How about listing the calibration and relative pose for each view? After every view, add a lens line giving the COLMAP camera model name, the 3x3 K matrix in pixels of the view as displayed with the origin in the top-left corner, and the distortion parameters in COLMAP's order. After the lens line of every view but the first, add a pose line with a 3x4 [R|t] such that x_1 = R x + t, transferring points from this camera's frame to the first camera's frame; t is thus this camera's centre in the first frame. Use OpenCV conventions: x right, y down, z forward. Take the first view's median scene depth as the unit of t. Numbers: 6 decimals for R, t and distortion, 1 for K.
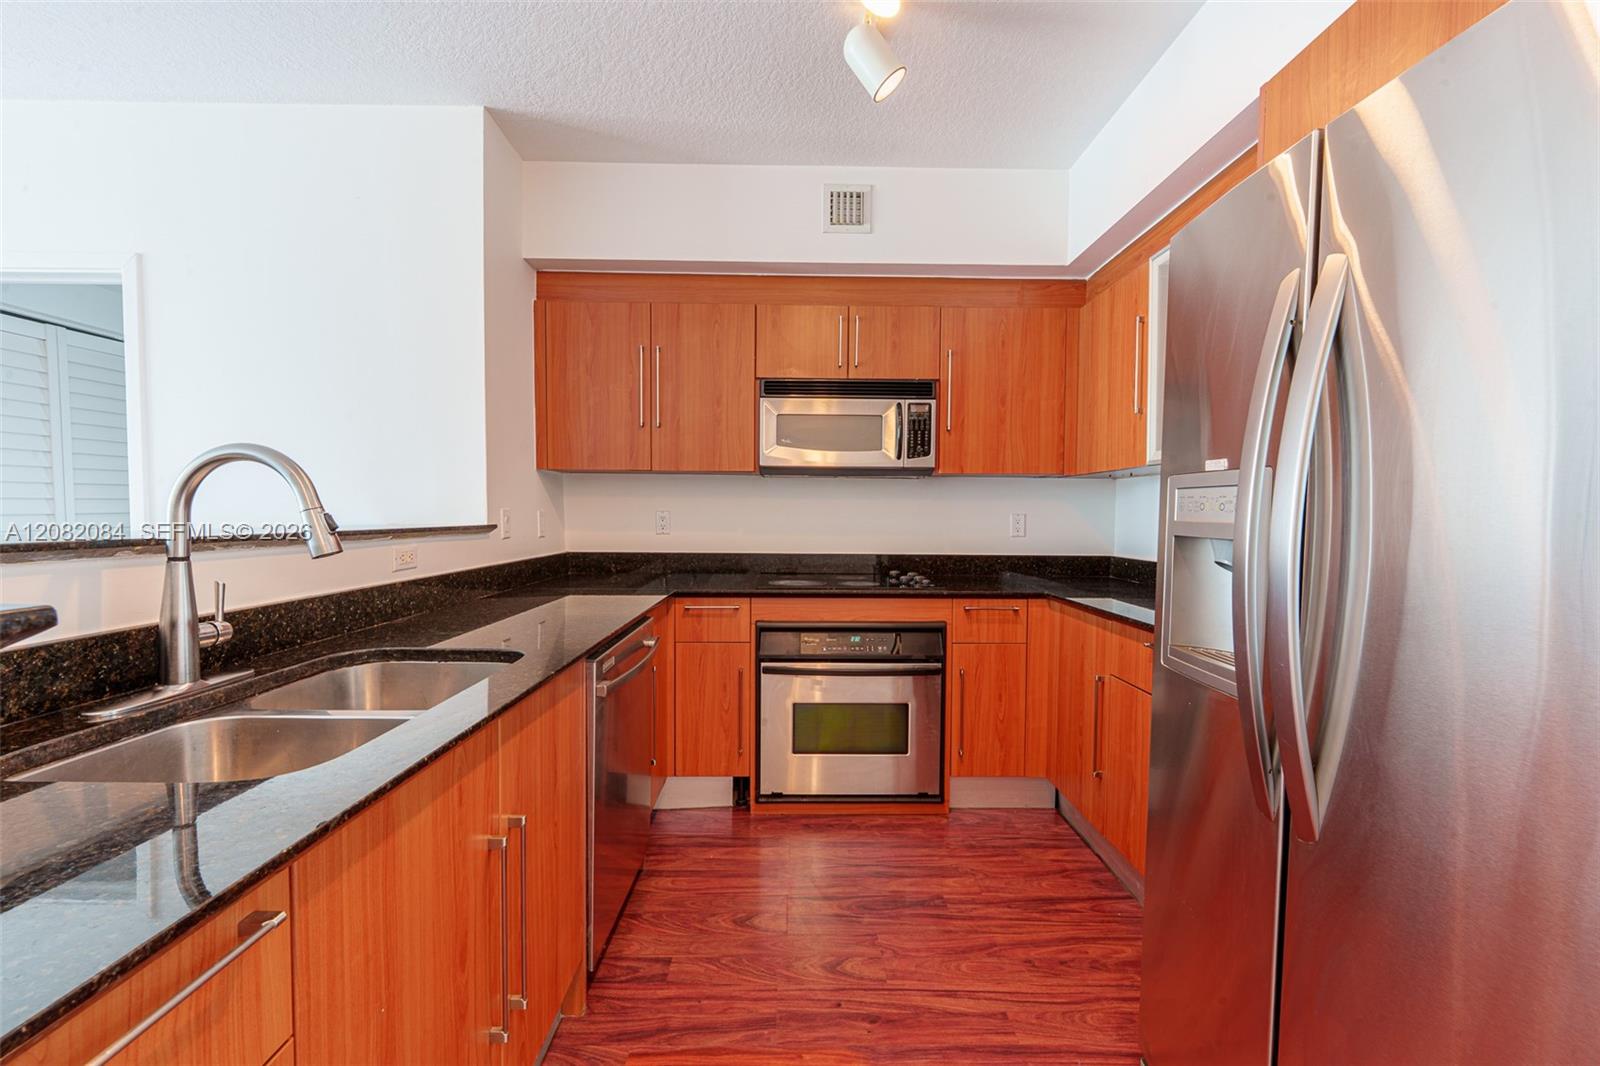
lens RADIAL K [[661.0, 0, 800.4], [0, 661.0, 539.5], [0, 0, 1]] dist [0.001933, -0.000538]
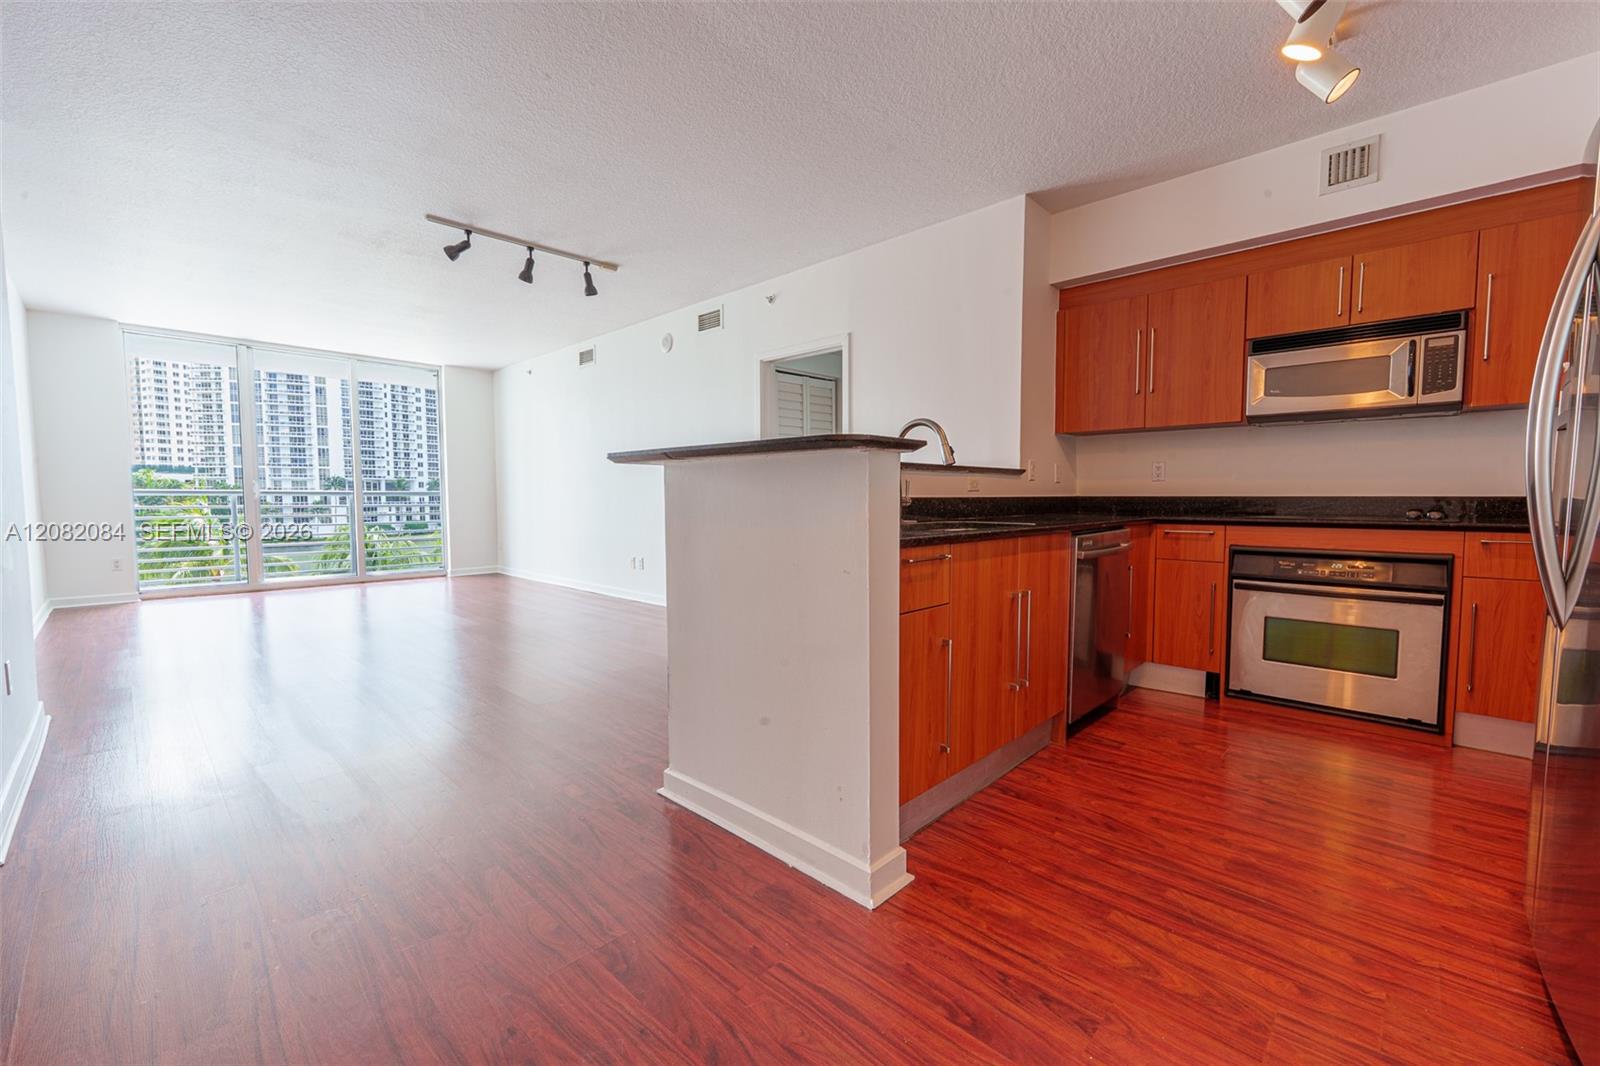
lens RADIAL K [[661.0, 0, 801.7], [0, 661.0, 535.8], [0, 0, 1]] dist [0.001933, -0.000538]
pose [[0.718572, 0.031983, -0.694716, 0.204989], [-0.019014, 0.999472, 0.026347, 0.088545], [0.695192, -0.005723, 0.718801, -0.399726]]
